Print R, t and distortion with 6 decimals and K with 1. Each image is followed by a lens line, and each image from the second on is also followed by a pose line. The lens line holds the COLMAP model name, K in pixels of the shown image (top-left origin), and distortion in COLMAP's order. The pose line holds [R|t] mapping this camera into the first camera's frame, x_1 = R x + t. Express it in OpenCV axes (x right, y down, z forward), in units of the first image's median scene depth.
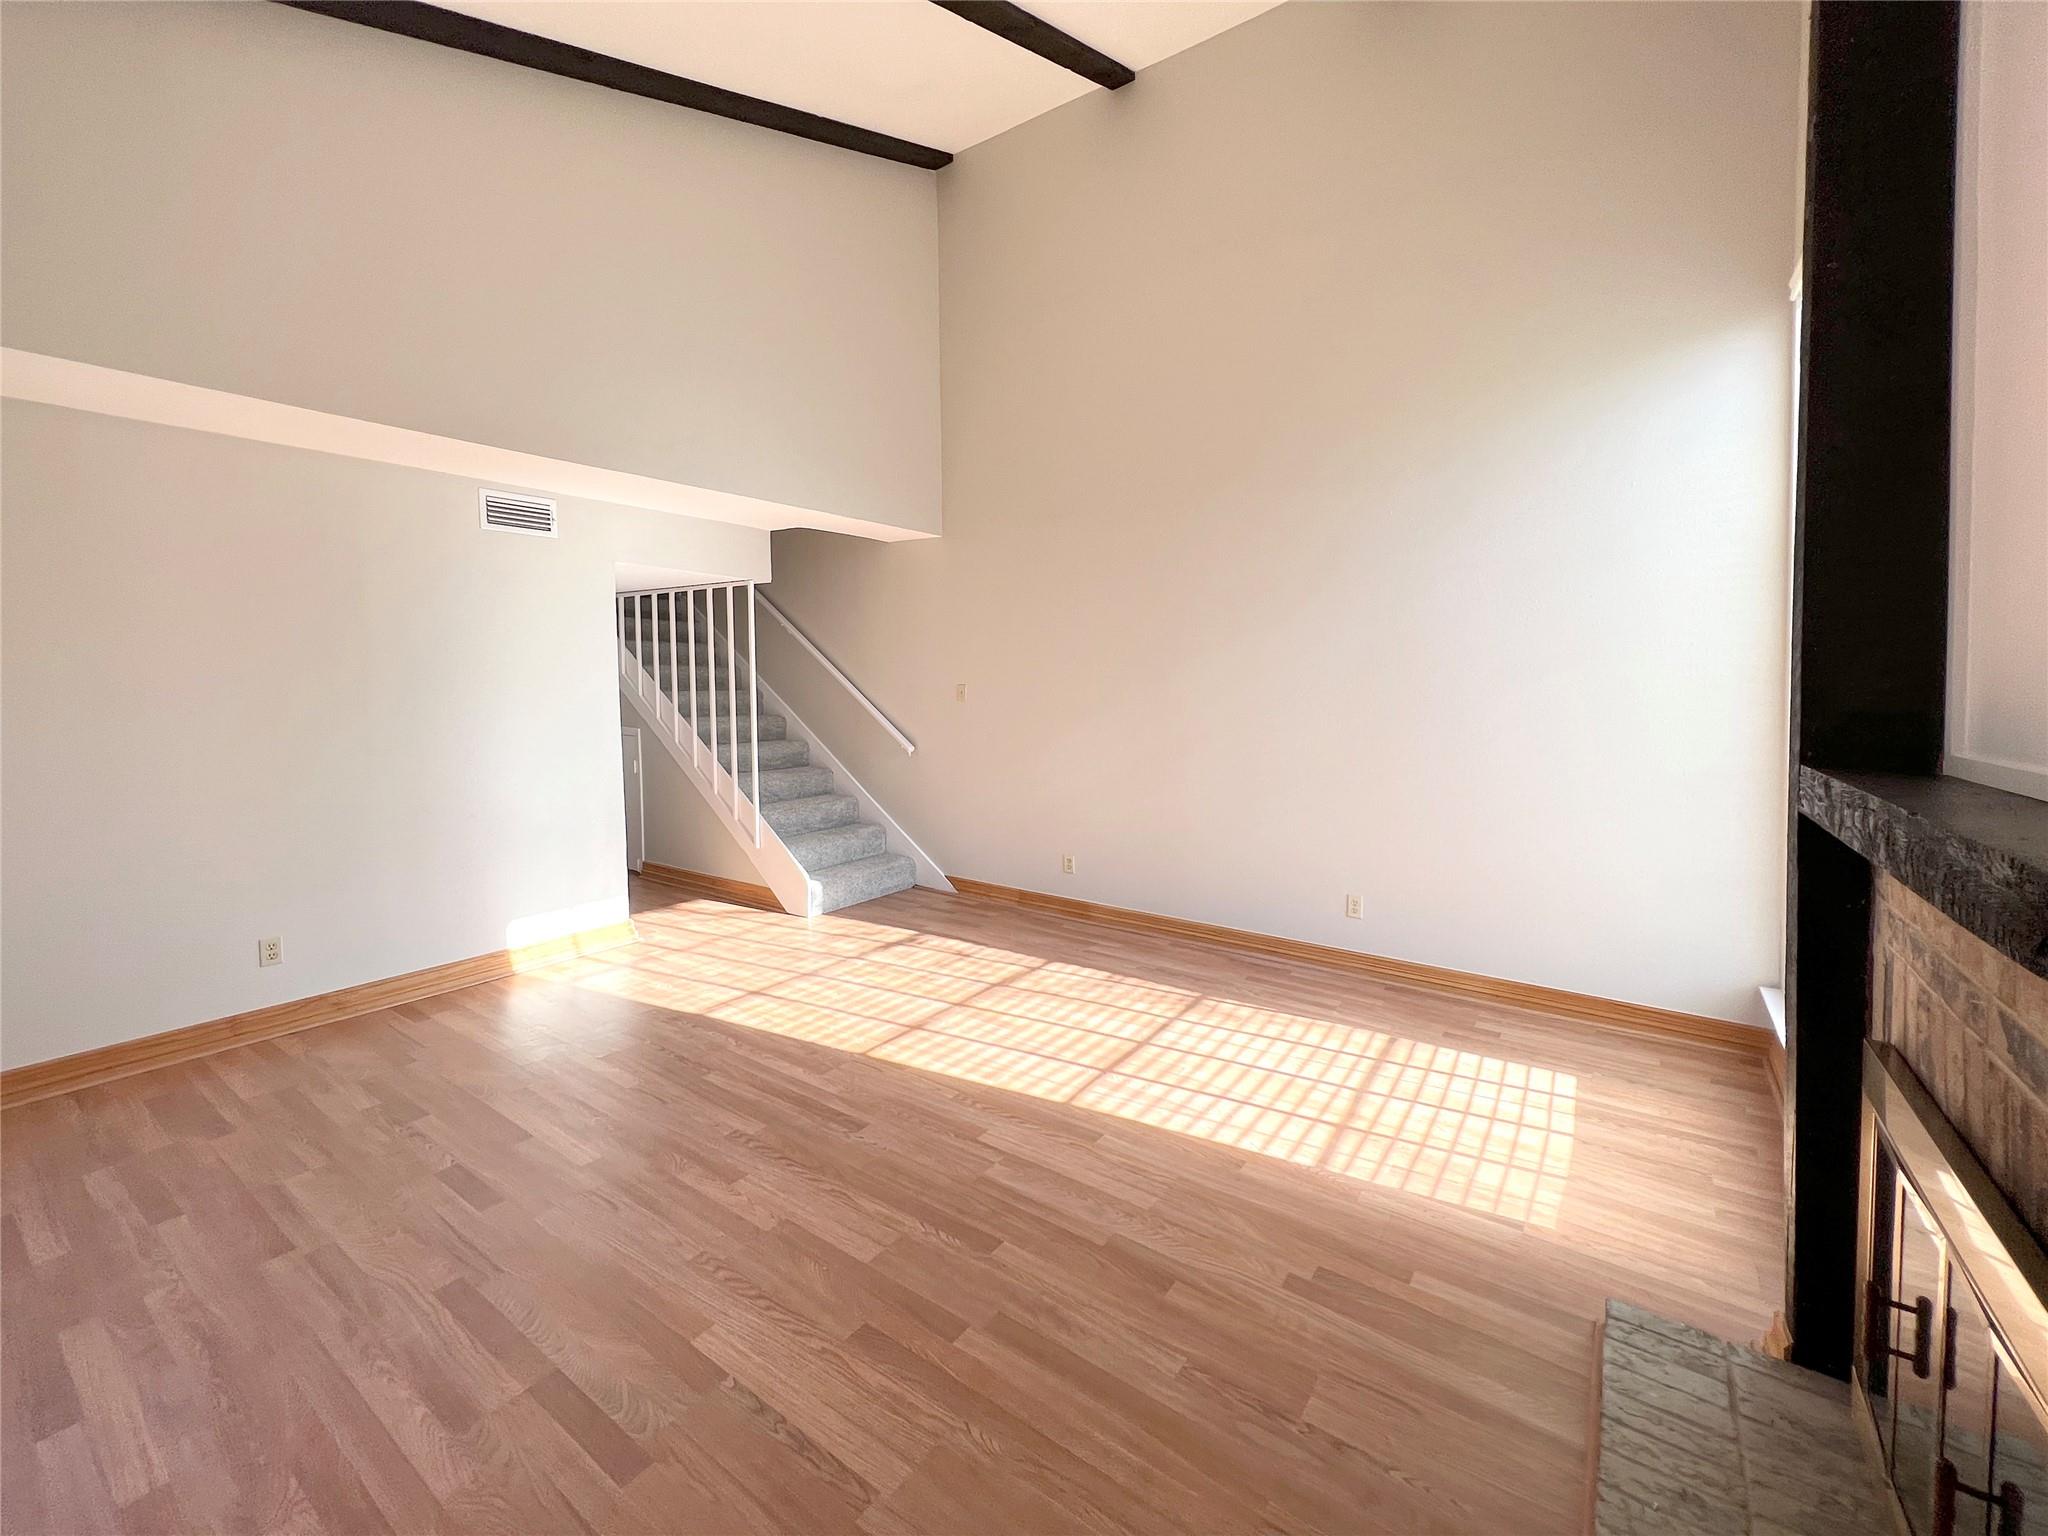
lens RADIAL K [[805.7, 0, 1024.0], [0, 805.7, 768.0], [0, 0, 1]] dist [0.001064, -0.000087]
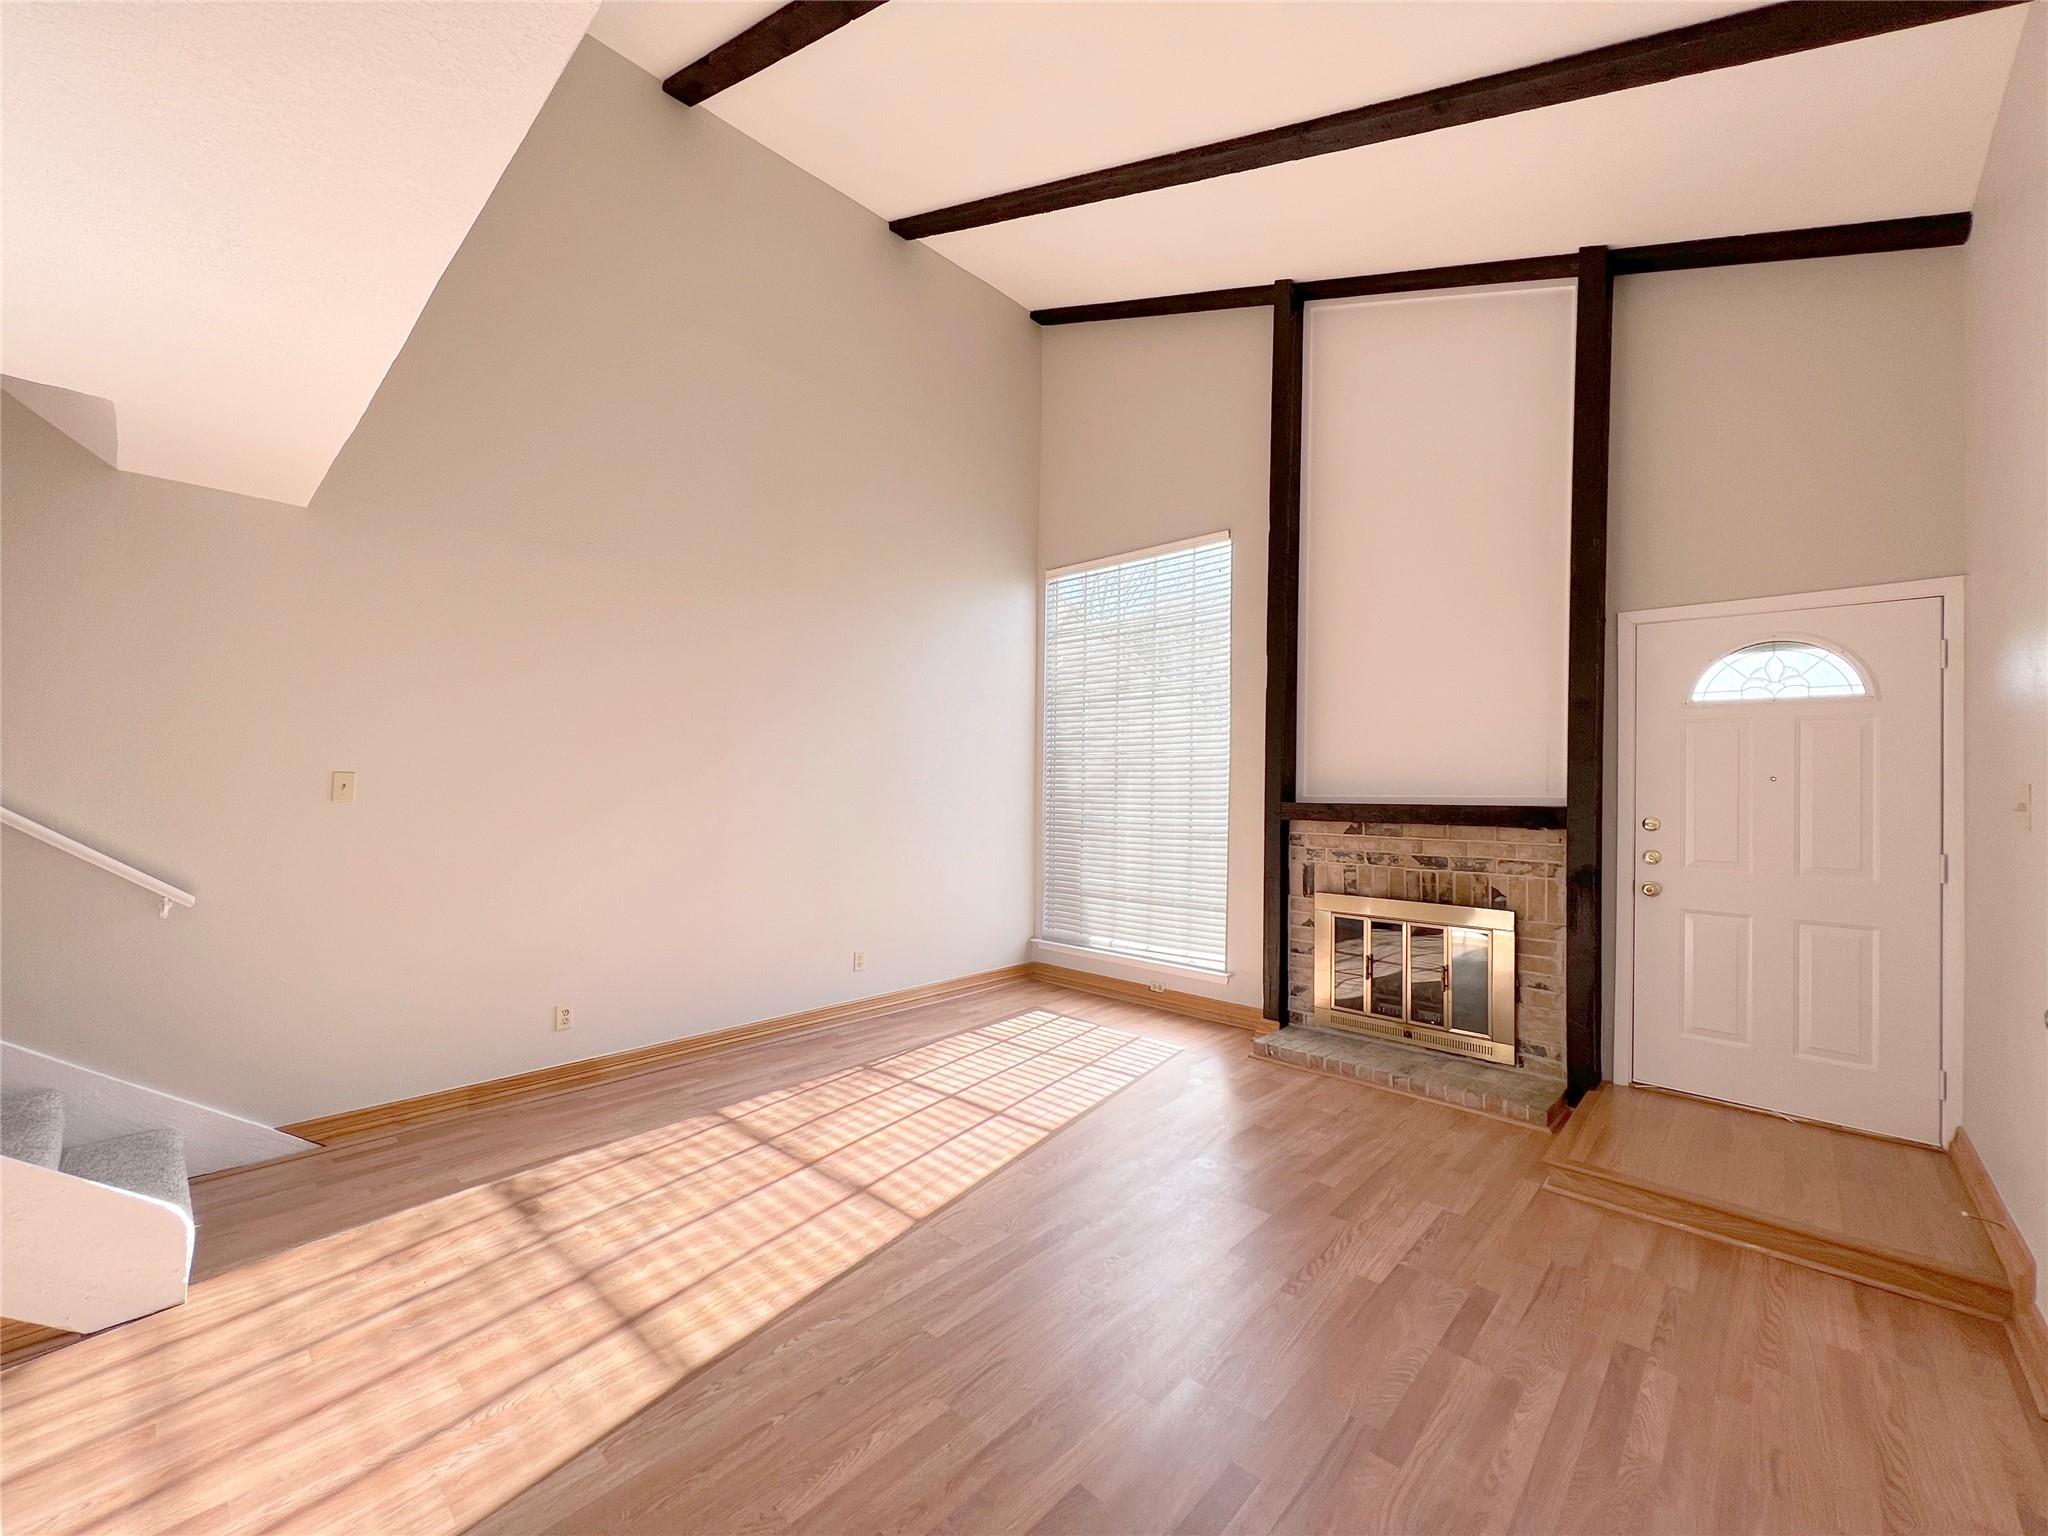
lens RADIAL K [[839.2, 0, 1024.0], [0, 839.2, 768.0], [0, 0, 1]] dist [-0.000113, -0.000117]
pose [[0.145439, 0.016232, 0.989234, -0.910872], [0.104308, 0.994041, -0.031646, -0.053681], [-0.983853, 0.107787, 0.142879, 0.641696]]
